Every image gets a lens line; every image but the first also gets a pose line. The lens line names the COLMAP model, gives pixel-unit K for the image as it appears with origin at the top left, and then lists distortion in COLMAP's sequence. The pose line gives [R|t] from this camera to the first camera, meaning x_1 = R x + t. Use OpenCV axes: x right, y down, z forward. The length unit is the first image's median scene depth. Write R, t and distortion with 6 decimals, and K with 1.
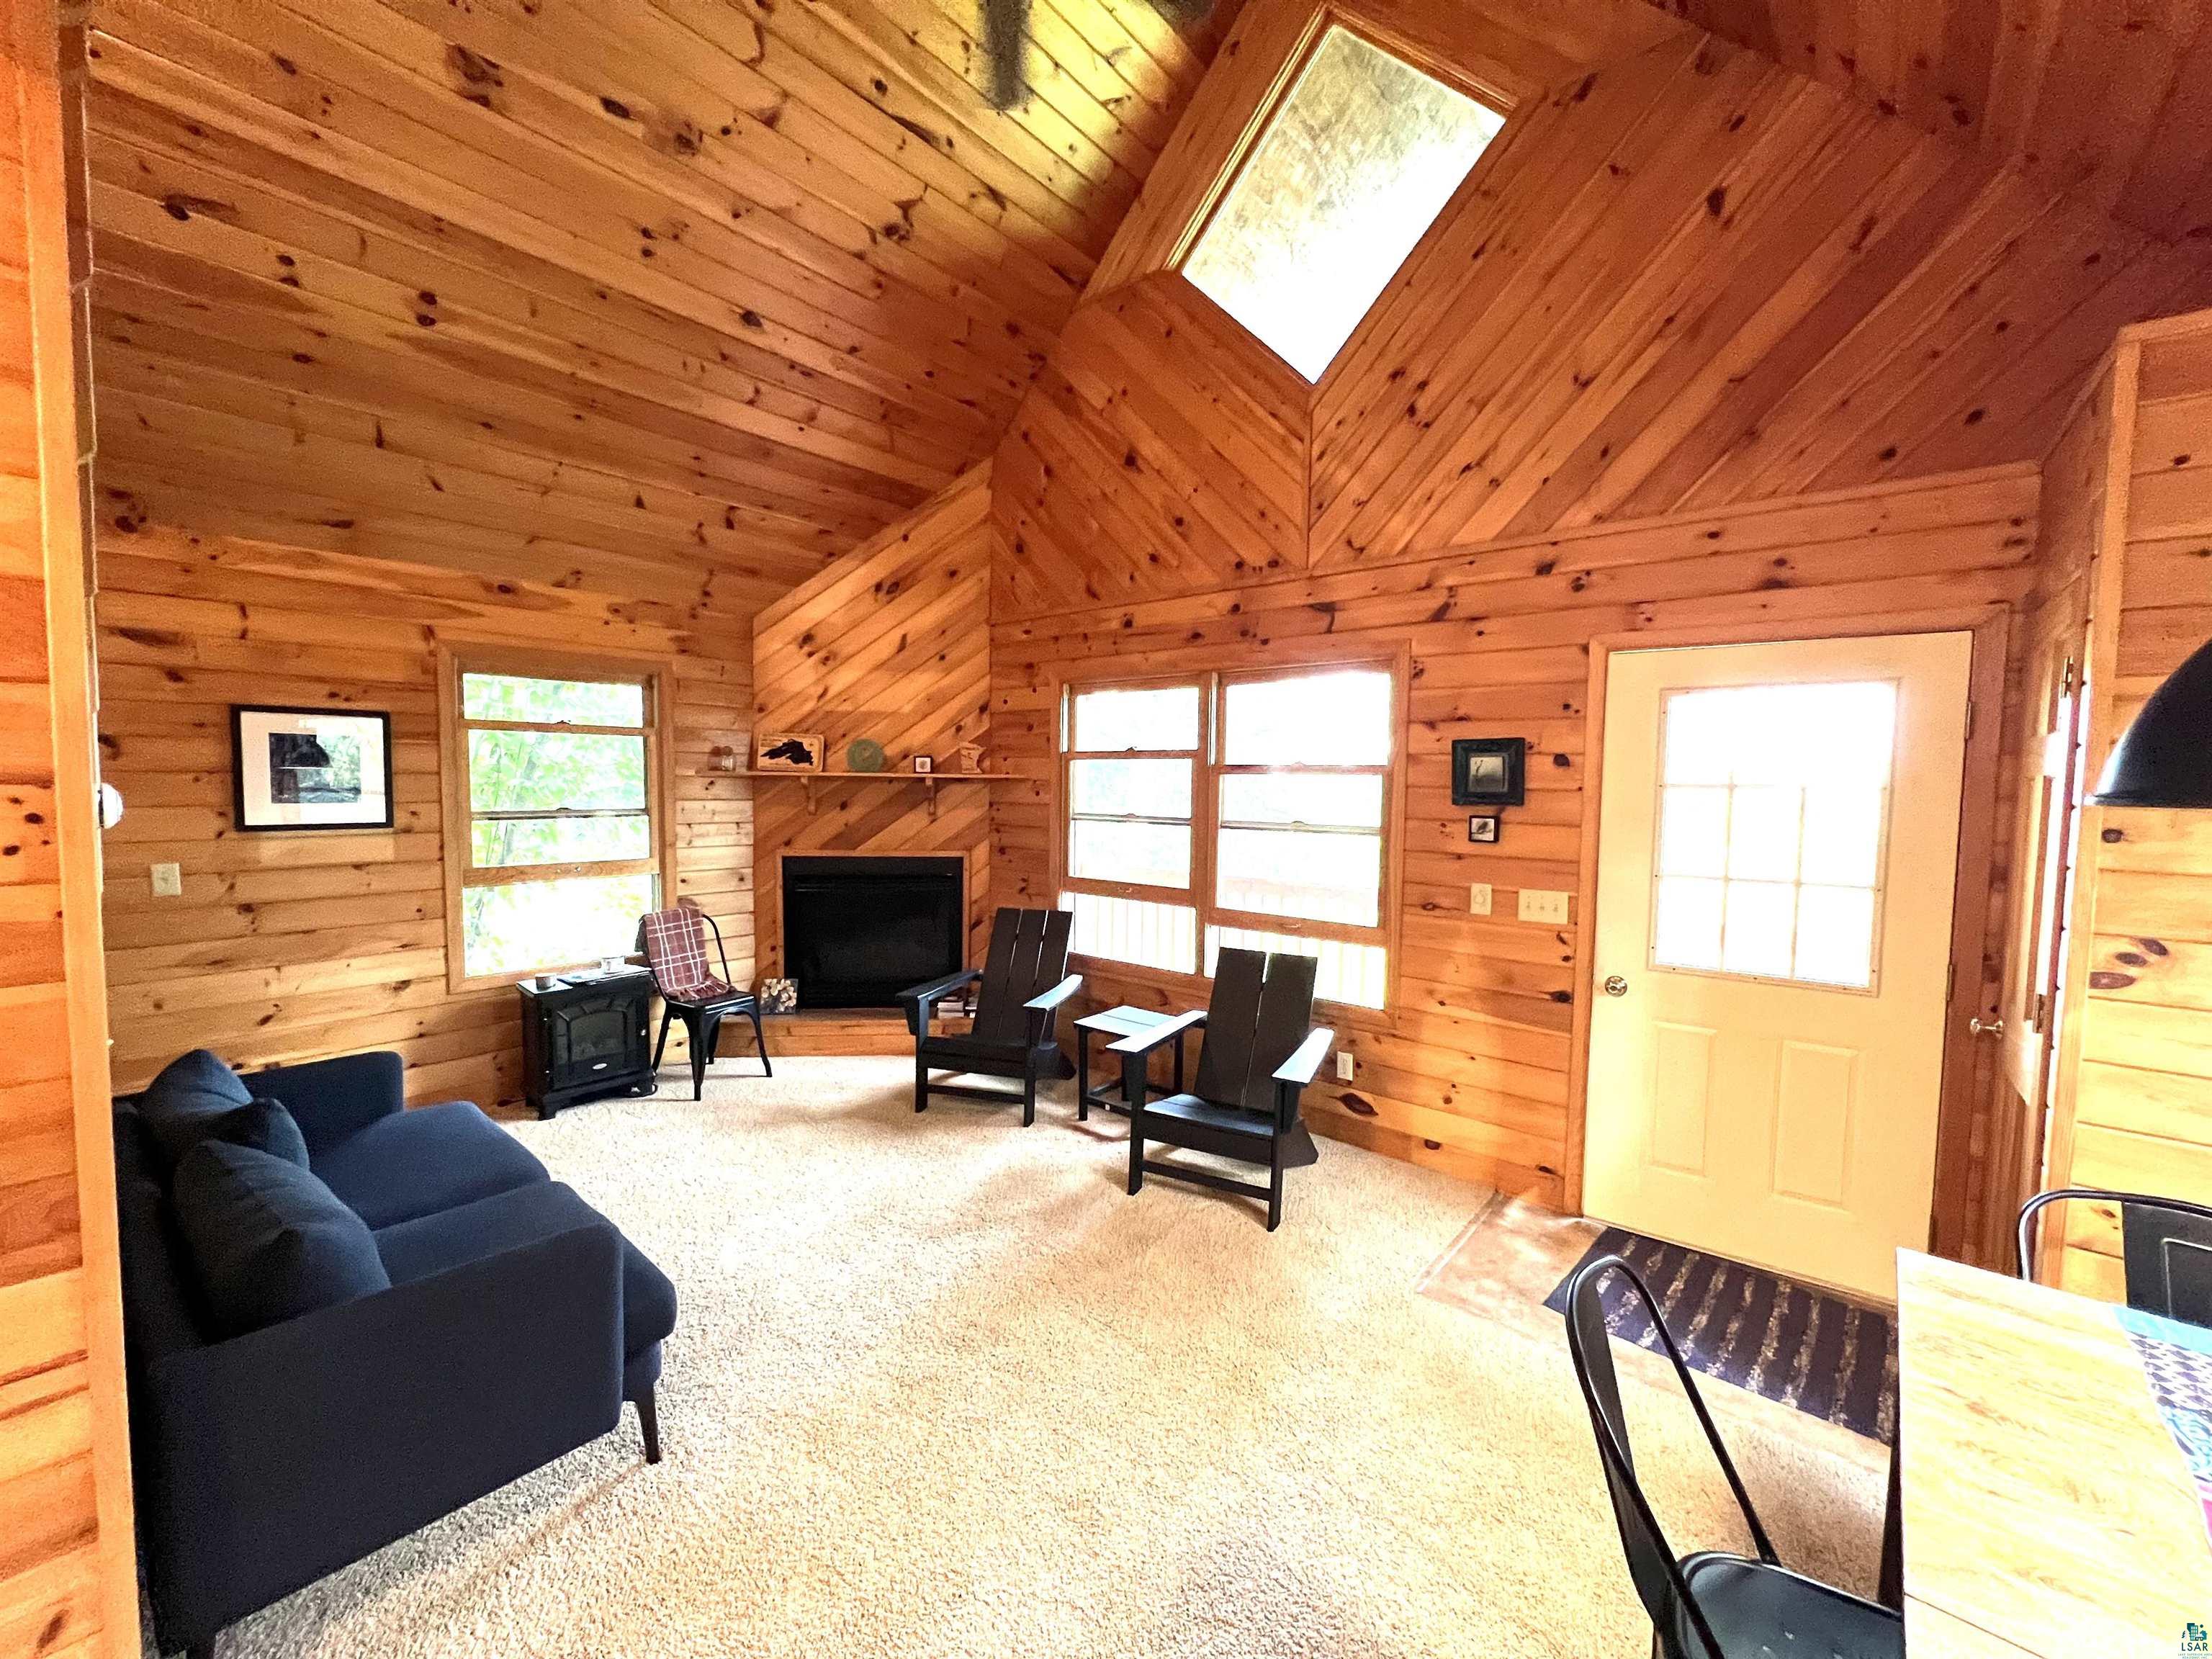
lens RADIAL K [[882.3, 0, 1104.5], [0, 882.3, 829.9], [0, 0, 1]] dist [-0.001334, 0.000139]
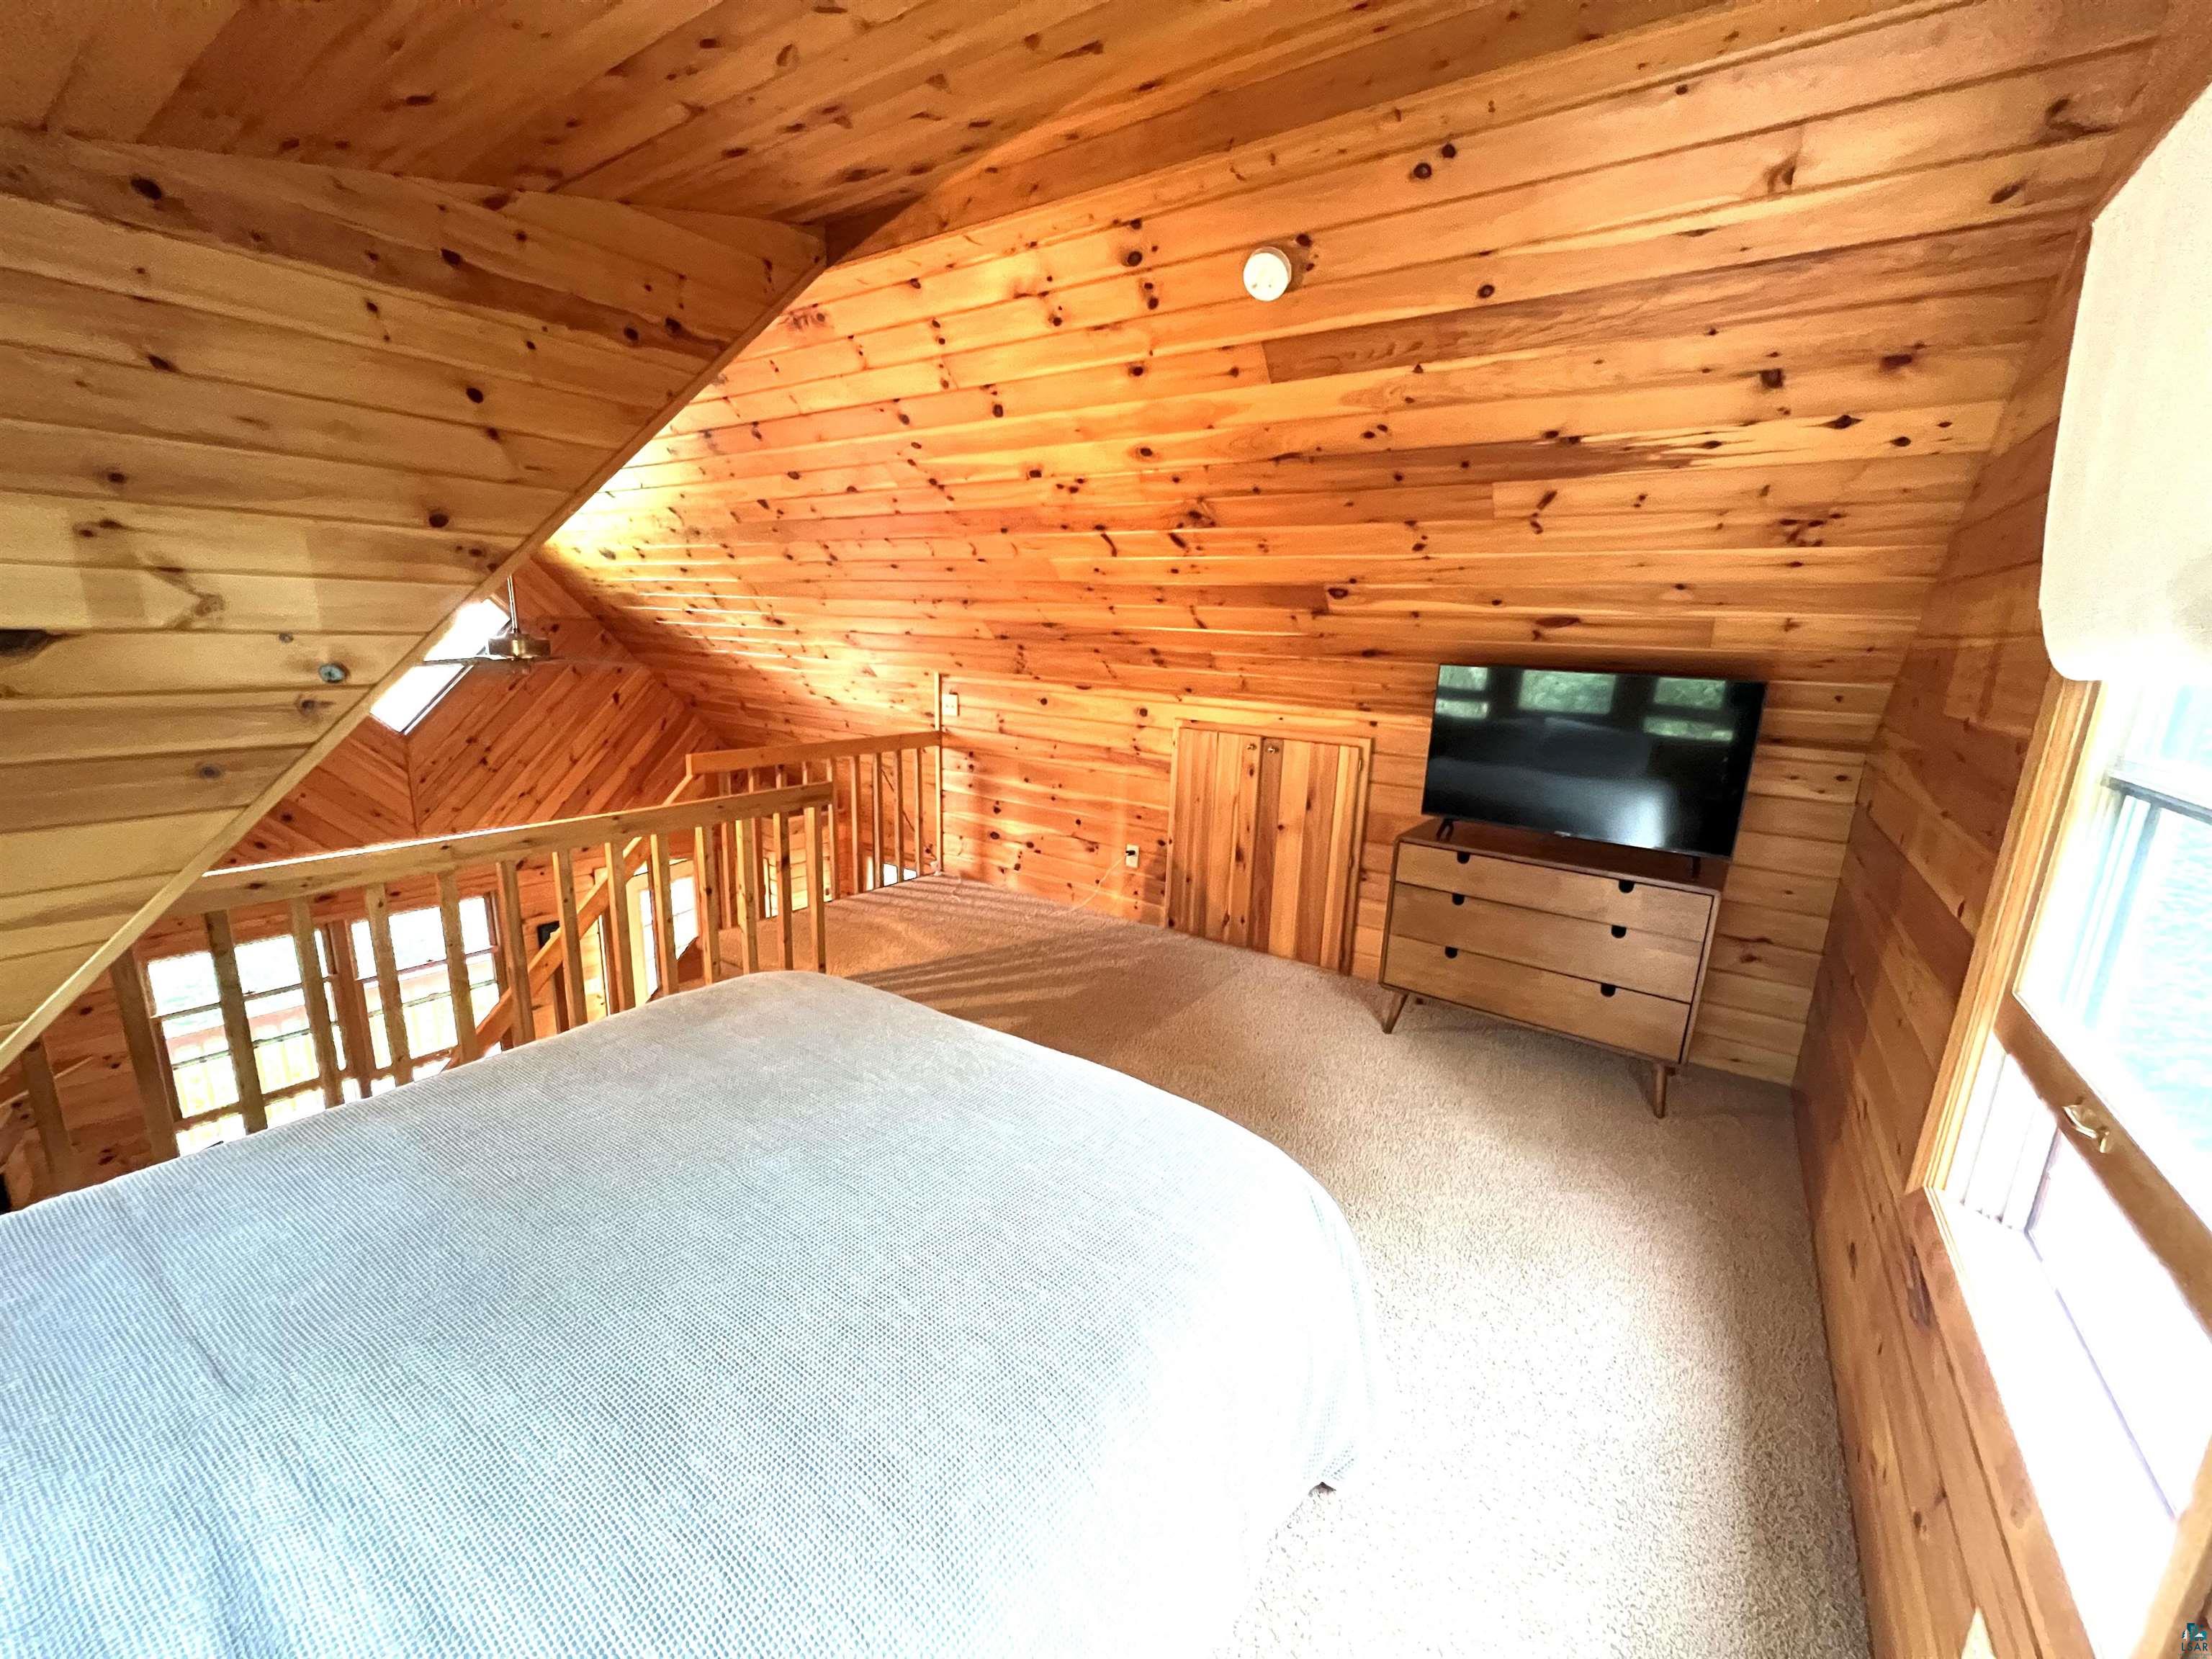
lens RADIAL K [[882.3, 0, 1101.0], [0, 882.3, 829.7], [0, 0, 1]] dist [-0.001334, 0.000139]
pose [[-0.090784, -0.239875, 0.966550, -1.546785], [0.019916, 0.969926, 0.242583, -0.748289], [-0.995671, 0.041272, -0.083276, -0.109997]]
